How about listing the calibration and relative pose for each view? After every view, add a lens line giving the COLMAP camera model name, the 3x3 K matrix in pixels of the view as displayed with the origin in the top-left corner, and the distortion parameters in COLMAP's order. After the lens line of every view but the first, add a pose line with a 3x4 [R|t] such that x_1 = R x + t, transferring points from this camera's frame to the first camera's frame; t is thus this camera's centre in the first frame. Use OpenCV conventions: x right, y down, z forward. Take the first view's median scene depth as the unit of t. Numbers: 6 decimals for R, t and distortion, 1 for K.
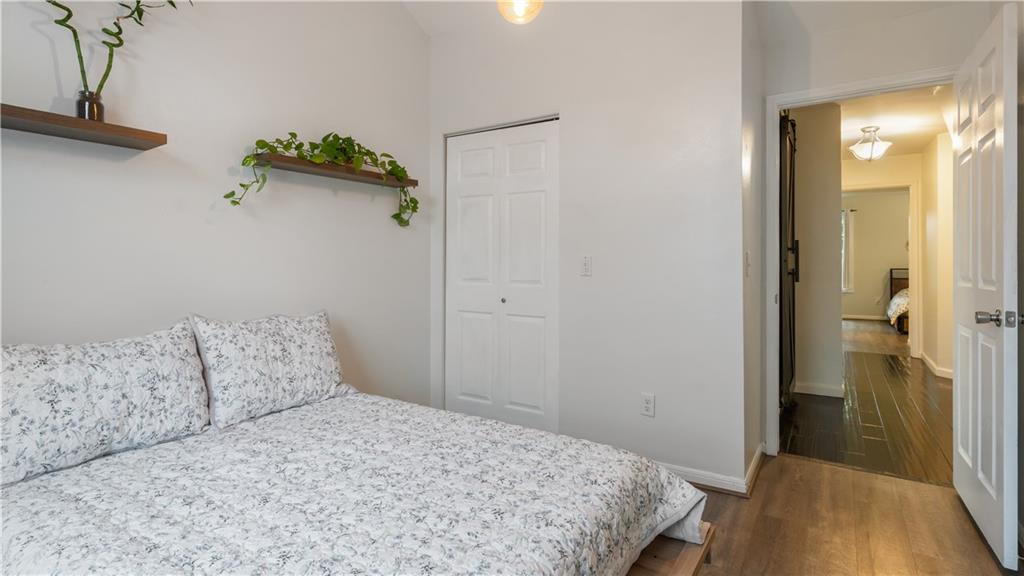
lens RADIAL K [[499.7, 0, 511.9], [0, 499.7, 258.4], [0, 0, 1]] dist [0.000827, 0.000604]
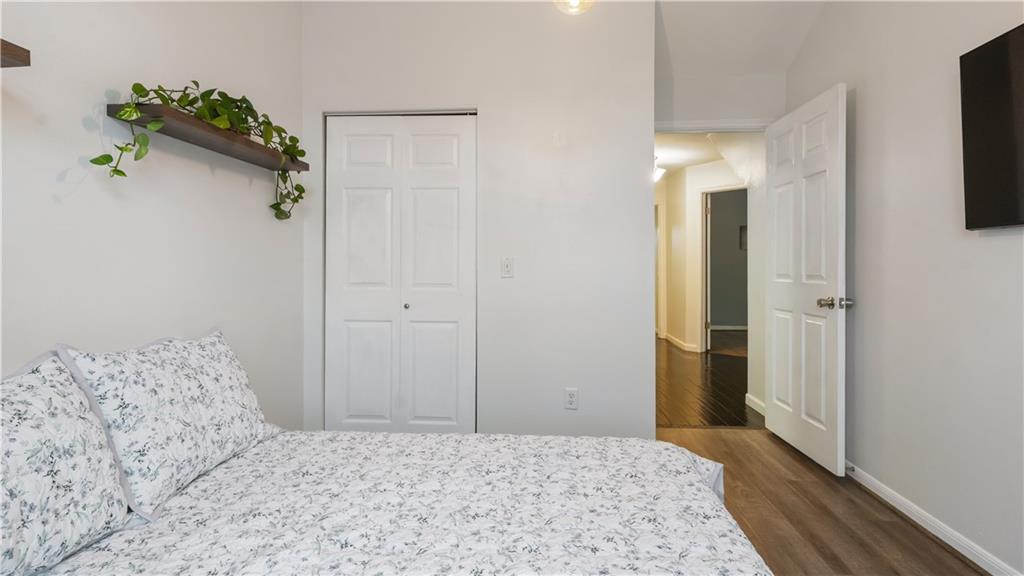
lens RADIAL K [[502.2, 0, 513.1], [0, 502.2, 265.5], [0, 0, 1]] dist [0.000570, -0.000456]
pose [[0.871737, -0.000924, 0.489973, -0.470551], [-0.003268, 0.999965, 0.007702, 0.004537], [-0.489963, -0.008315, 0.871703, 0.181013]]
